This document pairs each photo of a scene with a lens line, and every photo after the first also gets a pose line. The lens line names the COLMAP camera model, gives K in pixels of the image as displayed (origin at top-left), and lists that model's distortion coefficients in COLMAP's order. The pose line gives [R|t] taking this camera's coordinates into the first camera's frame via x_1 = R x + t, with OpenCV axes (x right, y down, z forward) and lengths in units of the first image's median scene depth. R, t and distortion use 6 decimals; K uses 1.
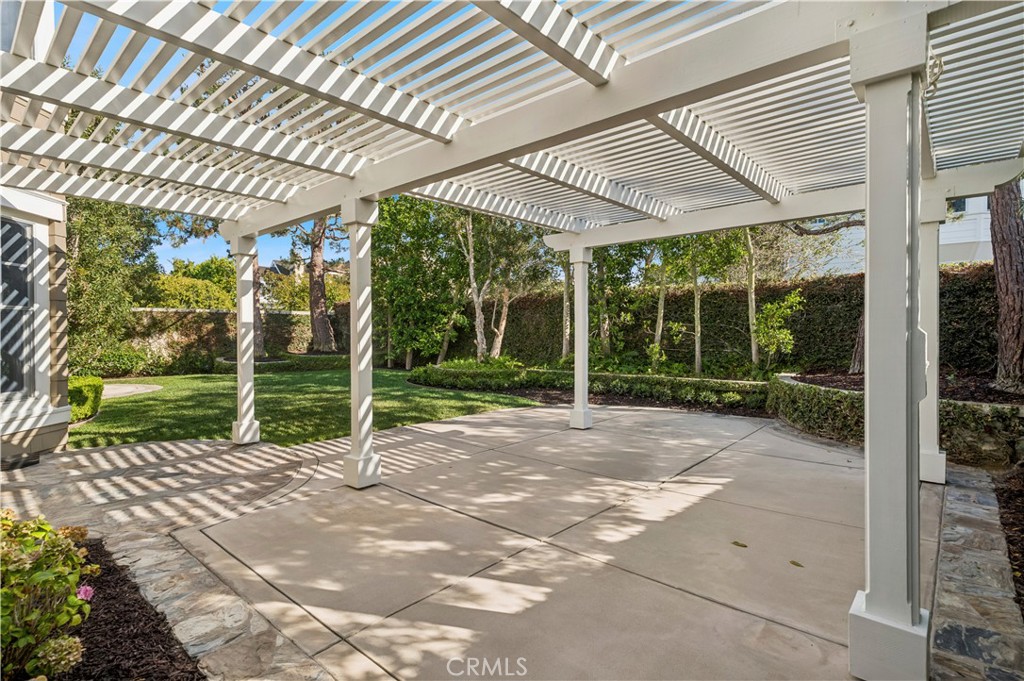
lens RADIAL K [[494.2, 0, 536.0], [0, 494.2, 334.5], [0, 0, 1]] dist [0.012376, -0.001025]
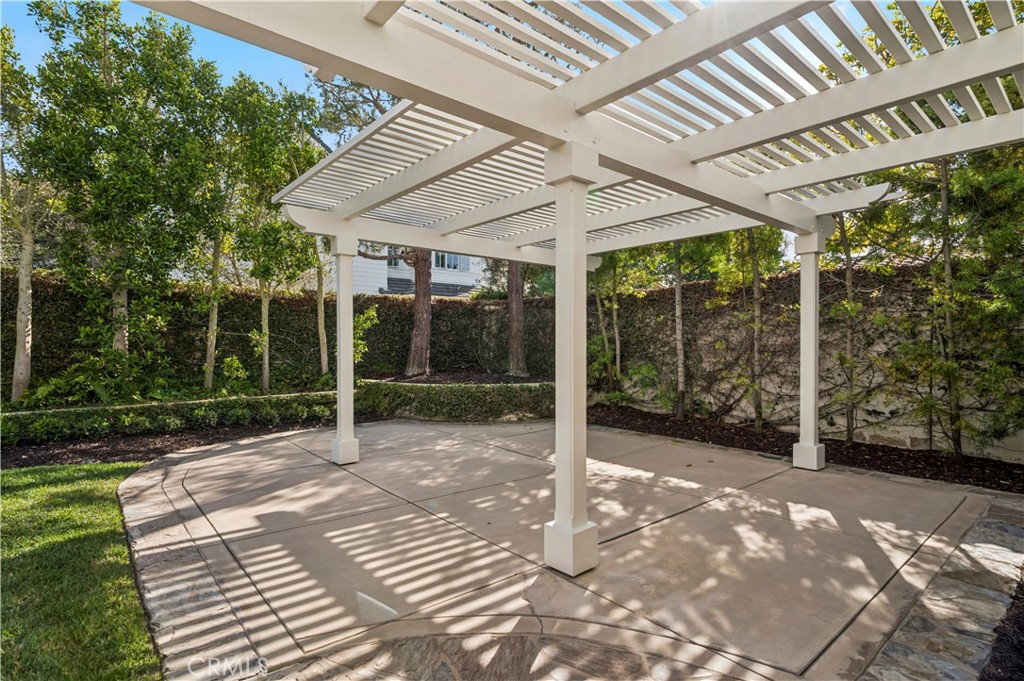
lens RADIAL K [[494.2, 0, 503.4], [0, 494.2, 356.2], [0, 0, 1]] dist [0.012376, -0.001025]
pose [[0.180175, -0.022284, 0.983382, -1.159272], [-0.000193, 0.999743, 0.022690, 0.001480], [-0.983634, -0.004278, 0.180125, 1.097252]]
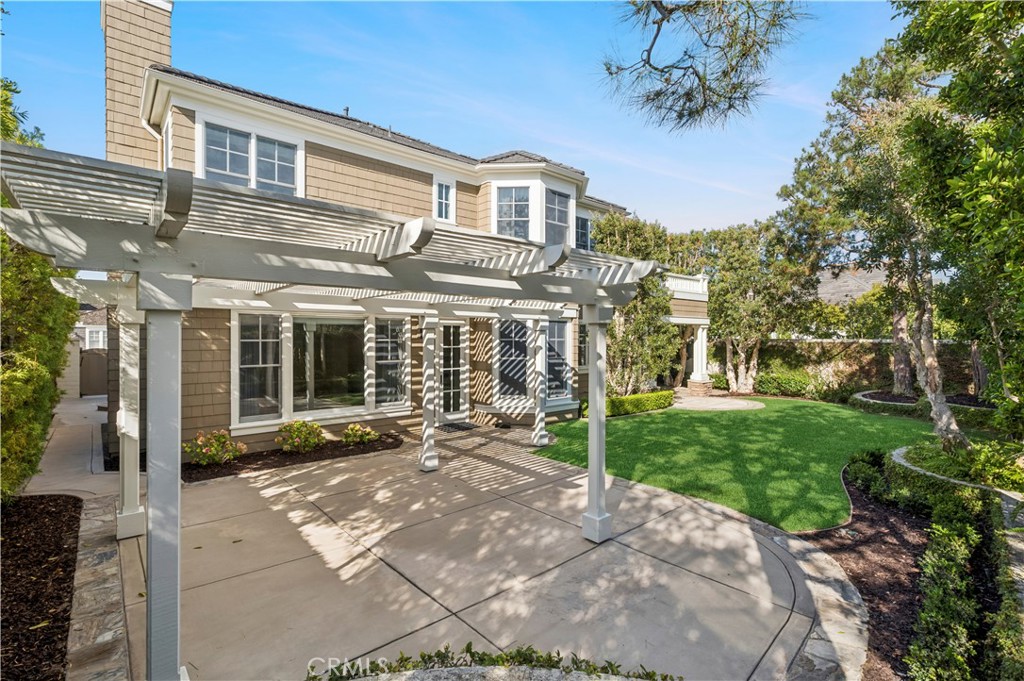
lens RADIAL K [[474.1, 0, 505.7], [0, 474.1, 338.9], [0, 0, 1]] dist [-0.002728, 0.003555]
pose [[-0.158959, 0.006822, -0.987262, 1.500589], [-0.005802, 0.999952, 0.007844, -0.217762], [0.987268, 0.006975, -0.158912, 1.750127]]
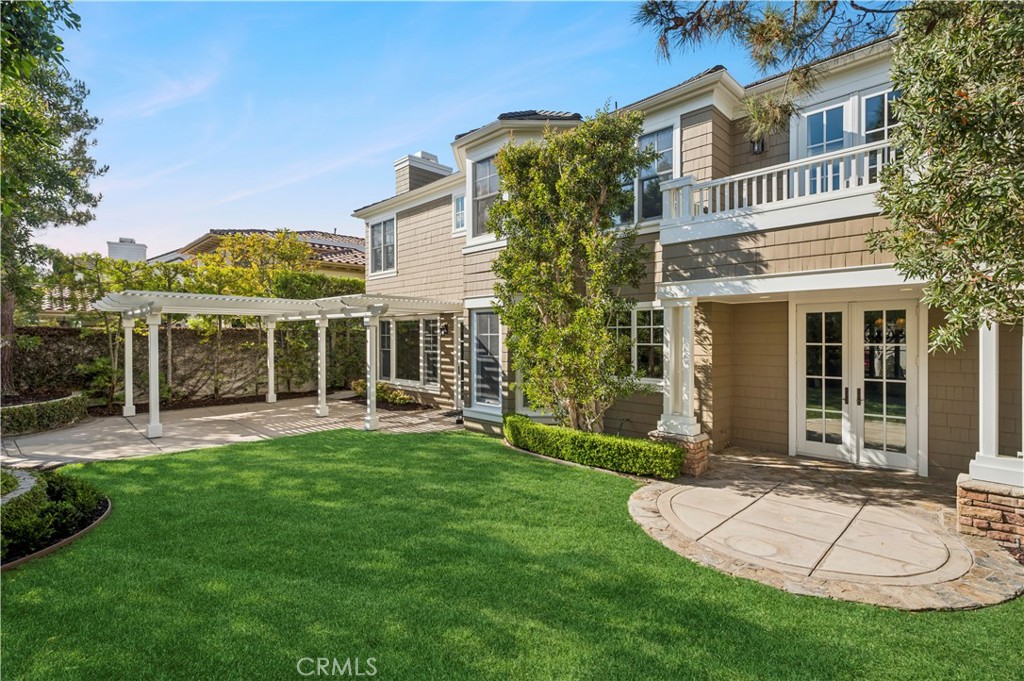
lens RADIAL K [[474.1, 0, 511.5], [0, 474.1, 337.5], [0, 0, 1]] dist [-0.002728, 0.003555]
pose [[-0.995806, 0.004877, 0.091362, -1.874367], [0.005783, 0.999937, 0.009657, -0.199975], [-0.091309, 0.010145, -0.995771, 4.088057]]
